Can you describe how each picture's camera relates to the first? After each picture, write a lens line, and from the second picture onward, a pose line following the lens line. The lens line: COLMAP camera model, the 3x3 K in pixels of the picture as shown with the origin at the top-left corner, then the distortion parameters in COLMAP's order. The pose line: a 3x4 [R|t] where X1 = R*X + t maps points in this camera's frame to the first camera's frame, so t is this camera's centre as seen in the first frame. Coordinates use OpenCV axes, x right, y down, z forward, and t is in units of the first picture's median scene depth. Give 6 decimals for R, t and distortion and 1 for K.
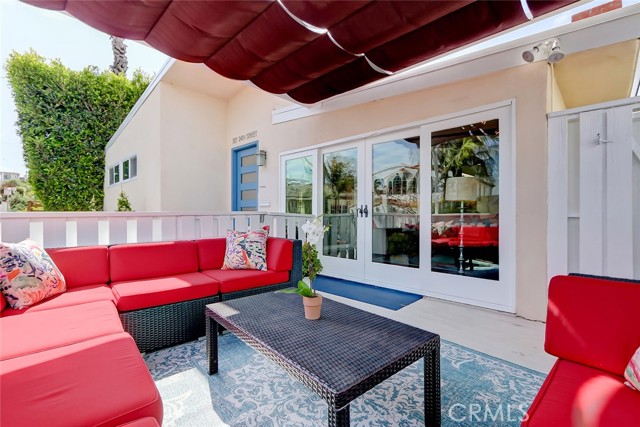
lens RADIAL K [[291.8, 0, 319.7], [0, 291.8, 214.5], [0, 0, 1]] dist [0.006938, -0.002364]
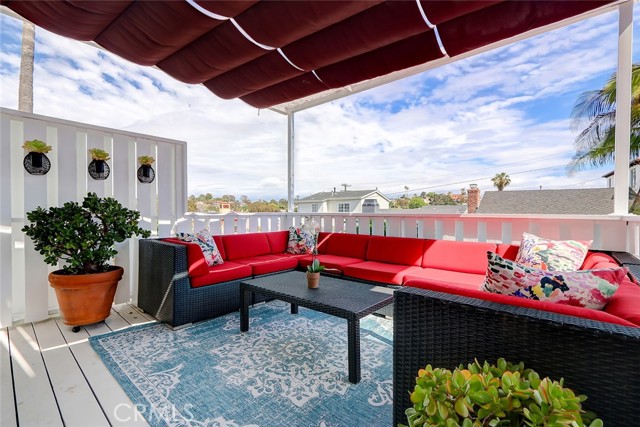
lens RADIAL K [[291.8, 0, 322.2], [0, 291.8, 214.6], [0, 0, 1]] dist [0.006938, -0.002364]
pose [[-0.987614, -0.001704, -0.156893, 0.108923], [-0.003326, 0.999944, 0.010078, -0.016924], [0.156867, 0.010475, -0.987564, 1.650462]]
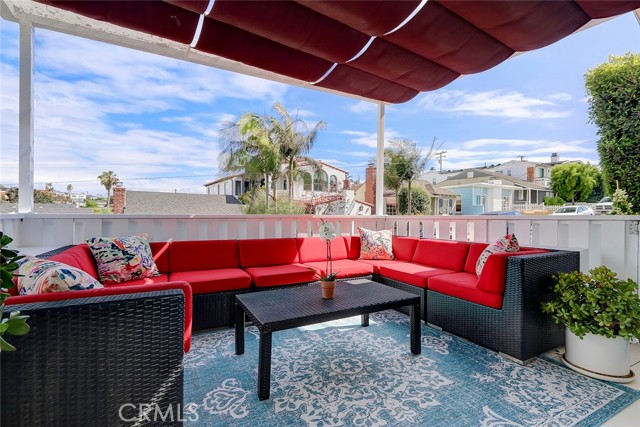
lens RADIAL K [[291.8, 0, 321.0], [0, 291.8, 213.5], [0, 0, 1]] dist [0.006938, -0.002364]
pose [[-0.215783, -0.002916, -0.976437, 0.855667], [-0.006574, 0.999977, -0.001534, -0.014338], [0.976419, 0.006088, -0.215798, 0.842566]]
